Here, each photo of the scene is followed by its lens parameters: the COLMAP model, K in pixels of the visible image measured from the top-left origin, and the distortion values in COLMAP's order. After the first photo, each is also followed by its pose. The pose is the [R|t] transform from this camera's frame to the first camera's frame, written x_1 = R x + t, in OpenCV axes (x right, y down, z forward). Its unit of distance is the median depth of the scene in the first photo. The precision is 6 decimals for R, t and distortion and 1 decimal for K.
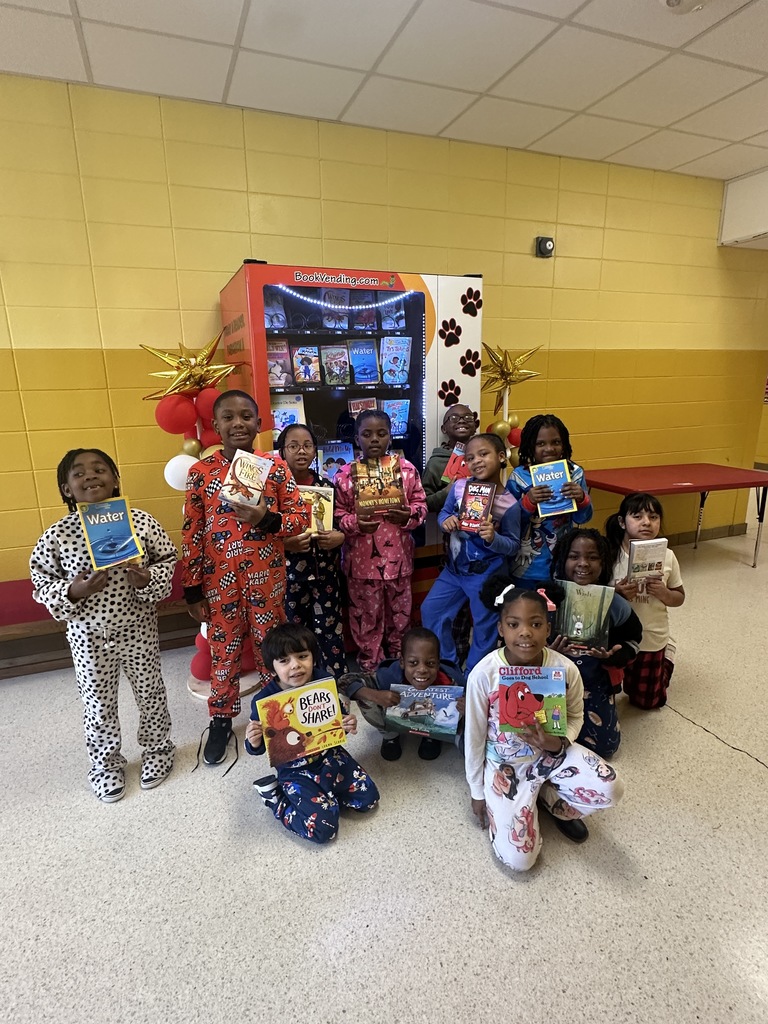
lens RADIAL K [[540.1, 0, 379.9], [0, 540.1, 513.0], [0, 0, 1]] dist [0.002668, 0.000815]
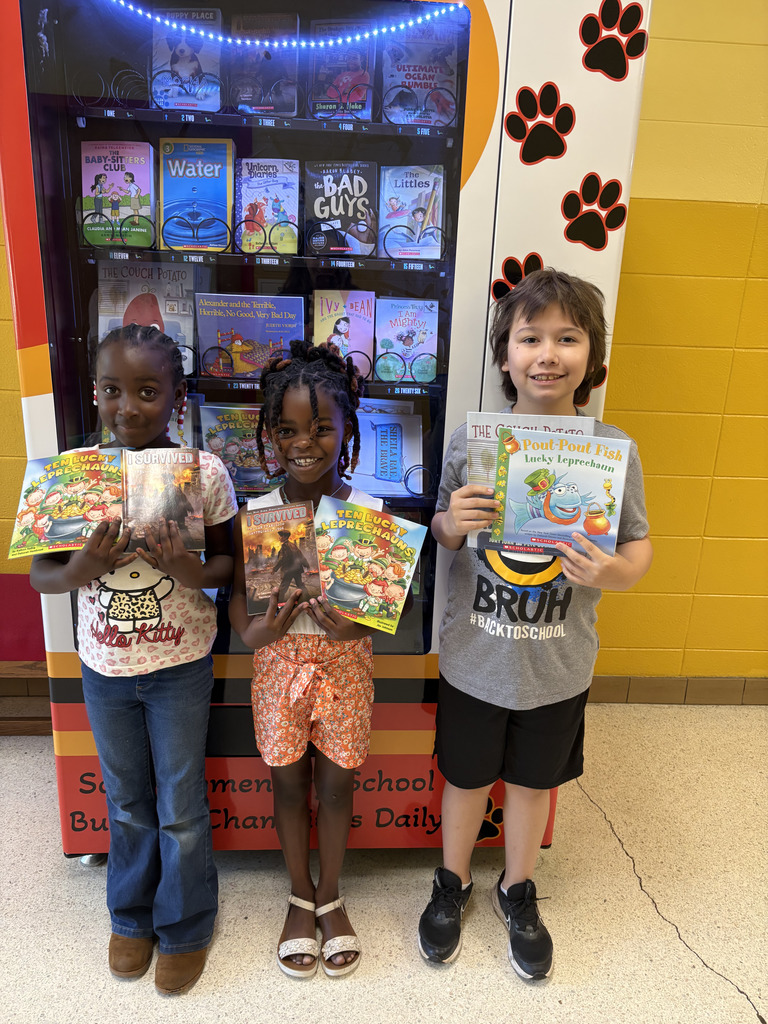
lens RADIAL K [[778.4, 0, 385.5], [0, 778.4, 519.1], [0, 0, 1]] dist [0.011732, 0.006285]
pose [[0.946281, 0.147456, -0.287767, 0.220683], [-0.133298, 0.988720, 0.068302, -0.085037], [0.294592, -0.026274, 0.955262, 0.437621]]
